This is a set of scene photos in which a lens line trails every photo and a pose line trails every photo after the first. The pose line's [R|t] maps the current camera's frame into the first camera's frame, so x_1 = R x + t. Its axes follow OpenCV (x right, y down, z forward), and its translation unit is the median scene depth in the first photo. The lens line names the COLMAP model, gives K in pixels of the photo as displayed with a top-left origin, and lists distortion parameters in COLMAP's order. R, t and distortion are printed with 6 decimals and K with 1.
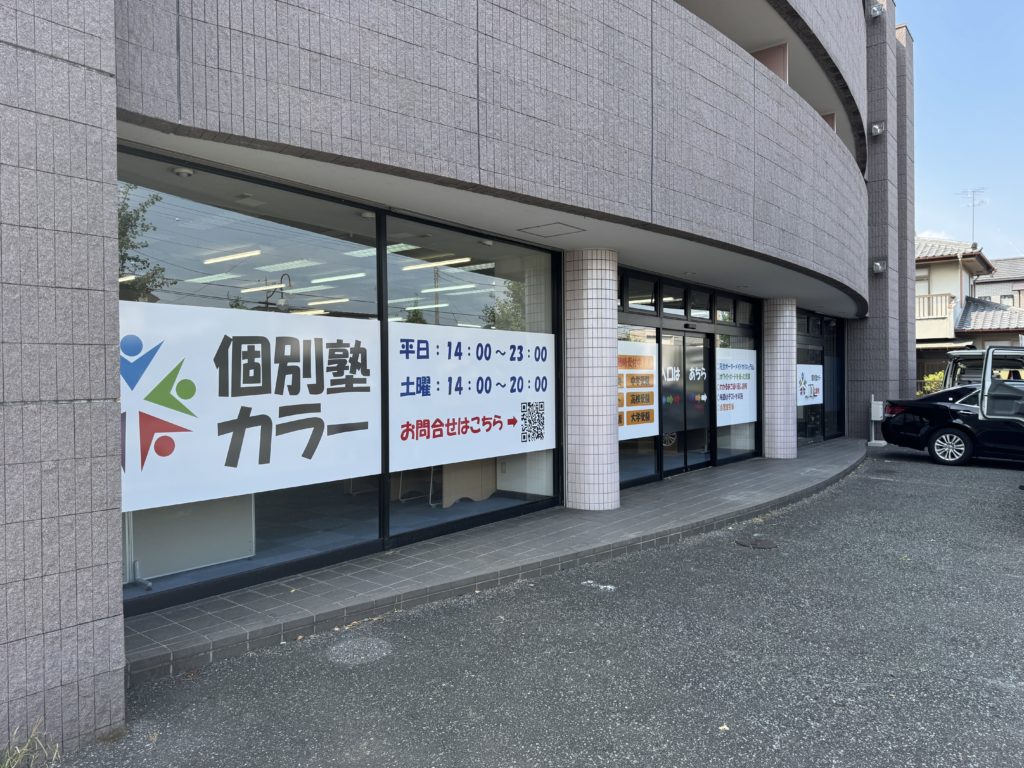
lens RADIAL K [[721.1, 0, 508.8], [0, 721.1, 385.8], [0, 0, 1]] dist [0.066651, -0.088758]
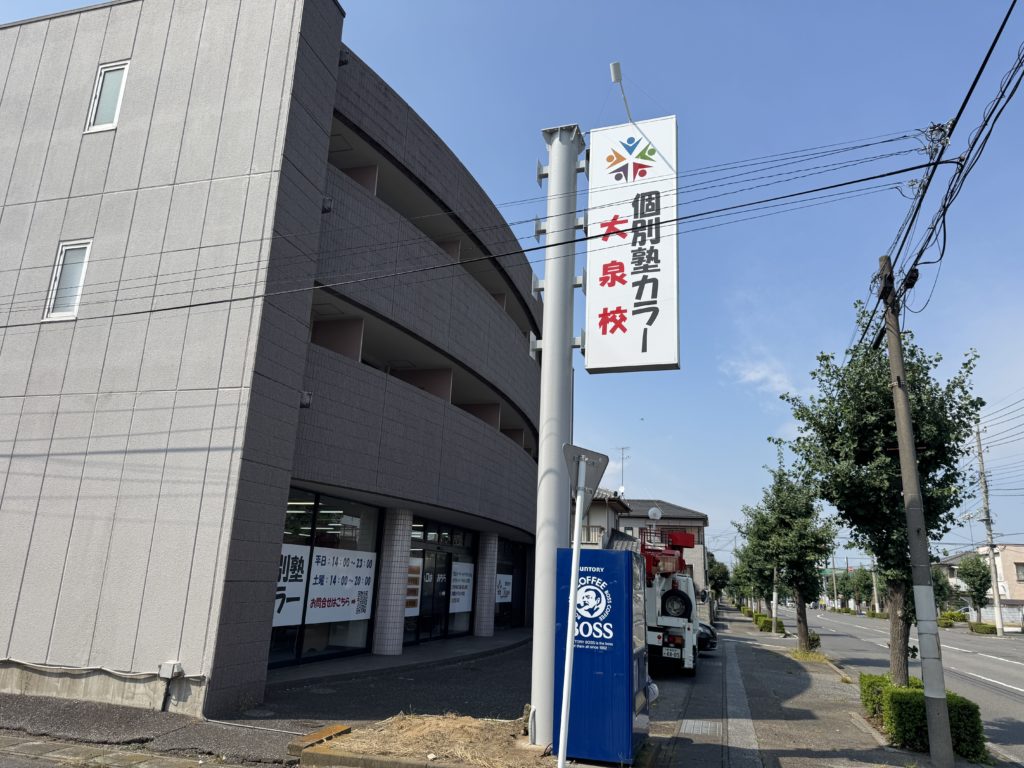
lens RADIAL K [[721.1, 0, 532.4], [0, 721.1, 383.3], [0, 0, 1]] dist [0.066651, -0.088758]
pose [[0.910715, 0.148337, 0.385480, -0.409438], [-0.038431, 0.959668, -0.278496, 0.015118], [-0.411244, 0.238816, 0.879685, -1.046173]]
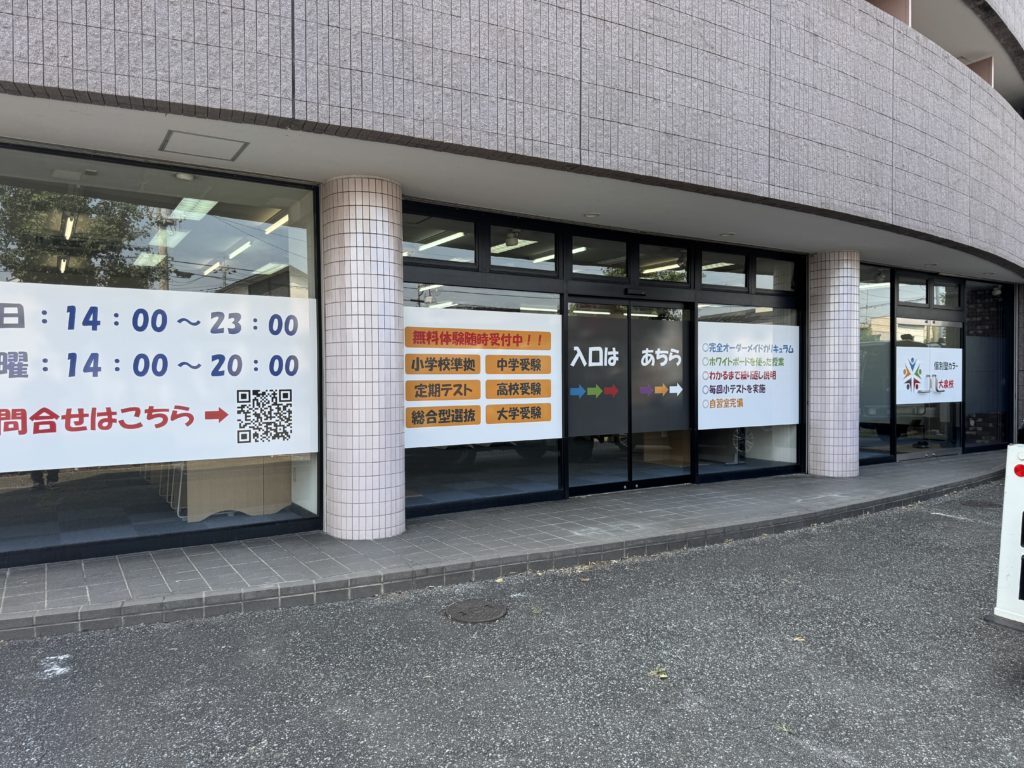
lens RADIAL K [[721.1, 0, 512.0], [0, 721.1, 394.8], [0, 0, 1]] dist [0.066651, -0.088758]
pose [[0.946577, 0.011549, -0.322270, 0.578174], [-0.005522, 0.999792, 0.019610, 0.013405], [0.322430, -0.016783, 0.946445, 0.413652]]
